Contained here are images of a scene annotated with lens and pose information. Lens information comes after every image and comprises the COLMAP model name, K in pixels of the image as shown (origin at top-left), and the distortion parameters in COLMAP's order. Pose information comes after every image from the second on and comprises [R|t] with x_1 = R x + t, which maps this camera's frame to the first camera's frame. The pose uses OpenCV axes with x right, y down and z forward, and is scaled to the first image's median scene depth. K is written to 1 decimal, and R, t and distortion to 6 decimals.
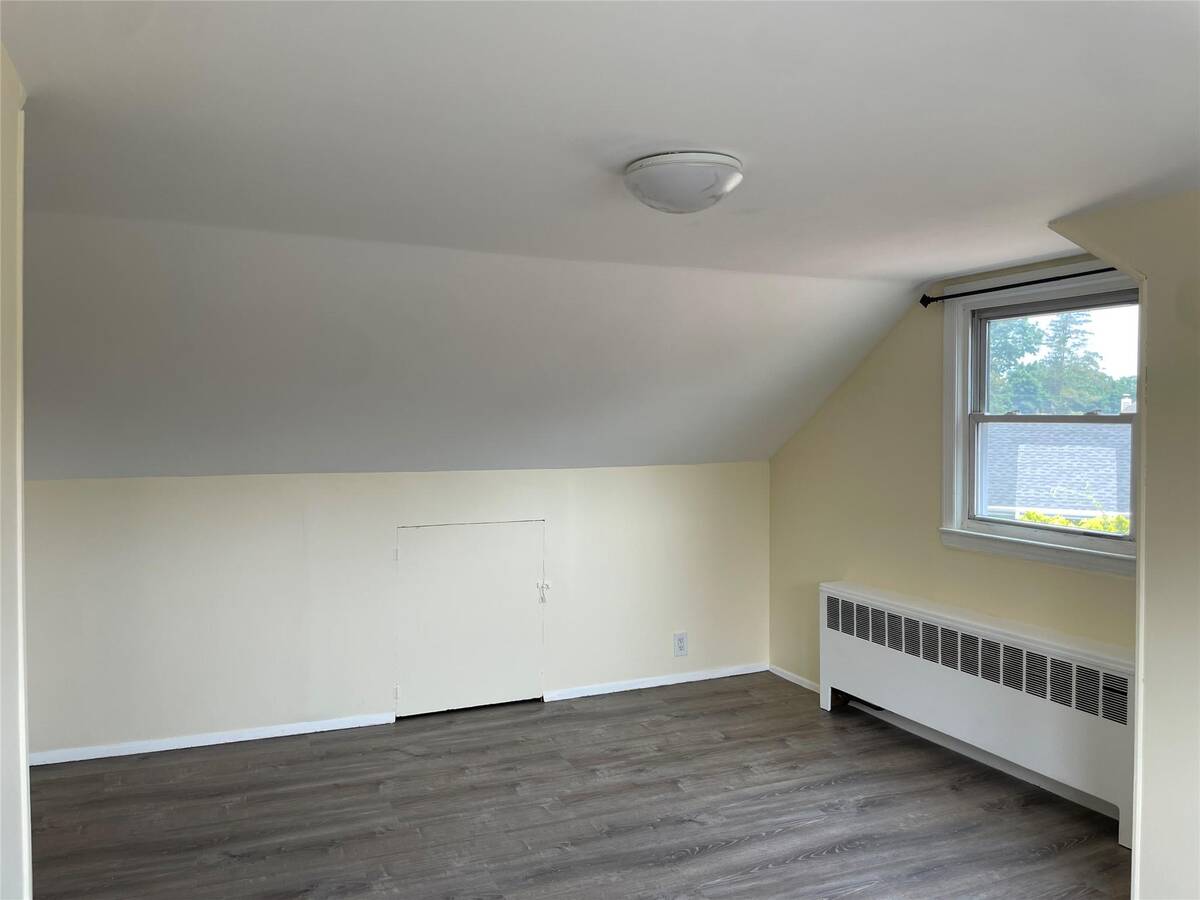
lens RADIAL K [[909.4, 0, 600.9], [0, 909.4, 439.4], [0, 0, 1]] dist [0.077152, -0.108871]
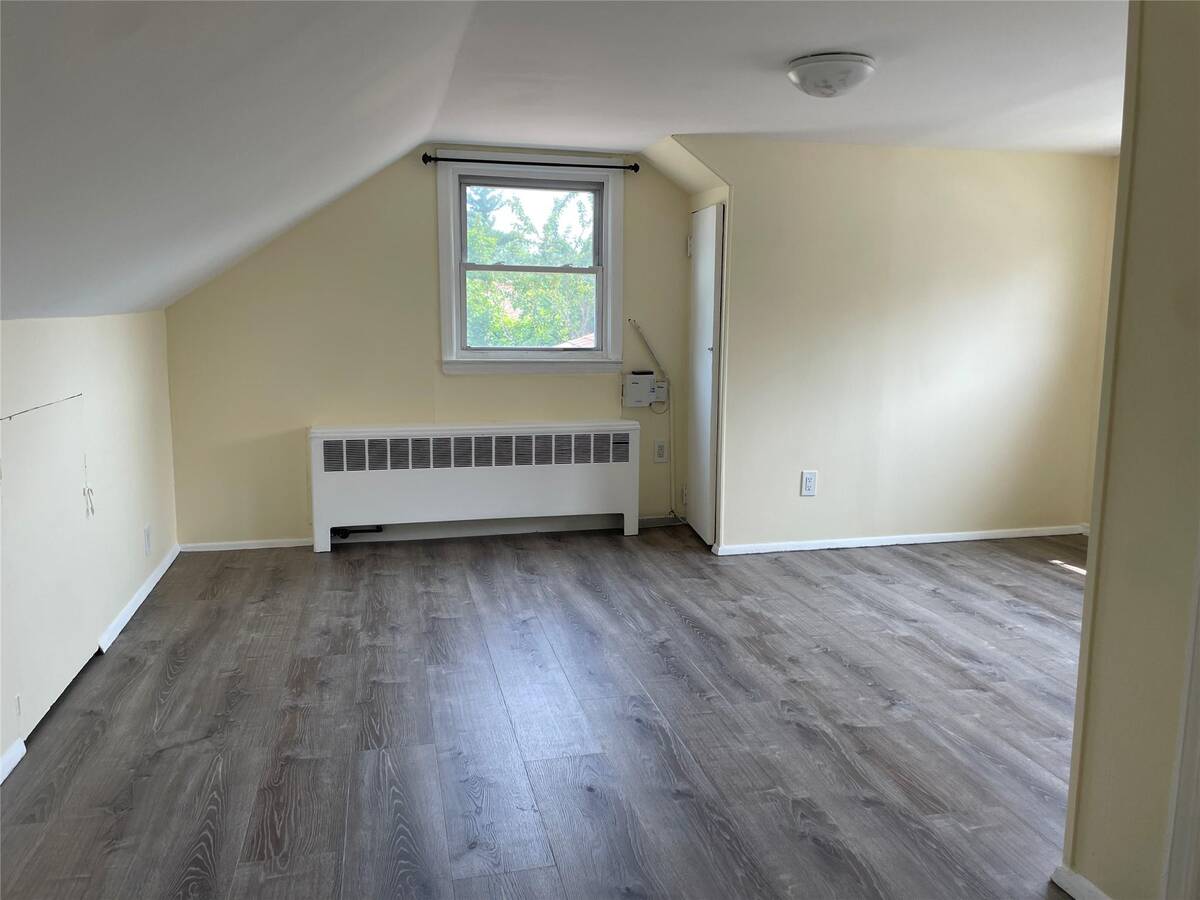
lens RADIAL K [[909.4, 0, 600.9], [0, 909.4, 439.4], [0, 0, 1]] dist [0.077152, -0.108871]
pose [[0.177406, -0.138236, 0.974381, -0.787830], [0.010716, 0.990298, 0.138543, 0.038900], [-0.984079, -0.014136, 0.177166, 0.607206]]
